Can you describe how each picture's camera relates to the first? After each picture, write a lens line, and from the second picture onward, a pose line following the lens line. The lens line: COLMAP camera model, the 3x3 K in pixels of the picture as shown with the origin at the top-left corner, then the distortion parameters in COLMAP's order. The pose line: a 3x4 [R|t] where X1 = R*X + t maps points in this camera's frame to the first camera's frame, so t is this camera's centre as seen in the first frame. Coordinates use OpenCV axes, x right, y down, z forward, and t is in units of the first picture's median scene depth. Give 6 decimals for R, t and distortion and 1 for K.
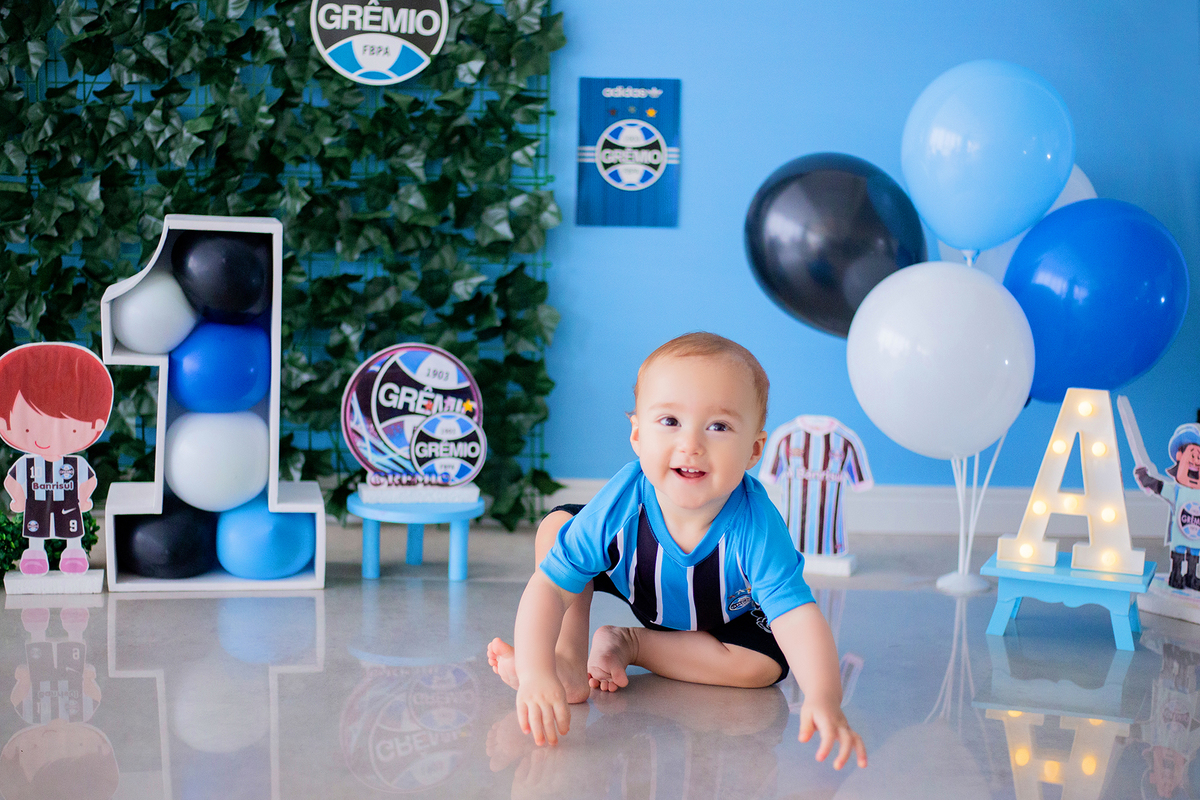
lens RADIAL K [[1813.5, 0, 561.9], [0, 1813.5, 464.9], [0, 0, 1]] dist [-0.121490, 0.000000]
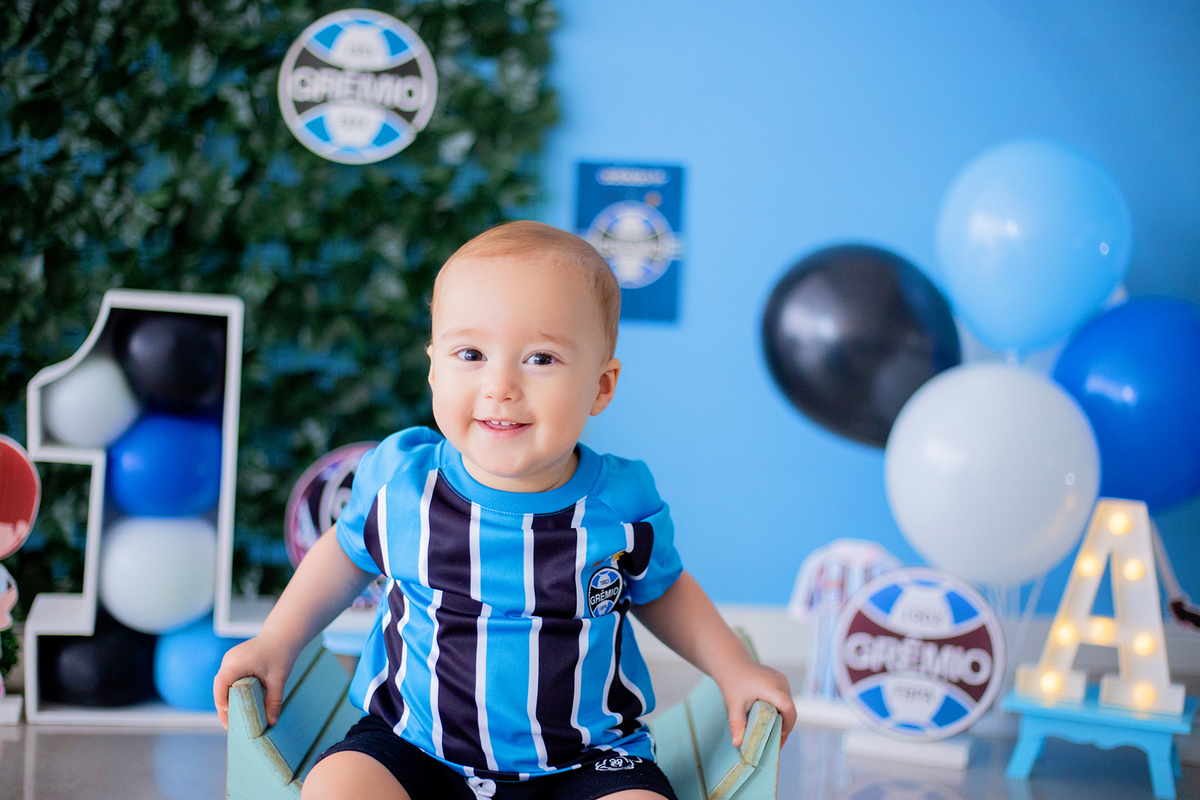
lens RADIAL K [[1730.9, 0, 554.7], [0, 1730.9, 403.0], [0, 0, 1]] dist [-0.119353, 0.000000]
pose [[0.999487, 0.020011, 0.025014, -0.020443], [-0.017345, 0.994571, -0.102609, -0.002383], [-0.026931, 0.102123, 0.994407, 0.147899]]
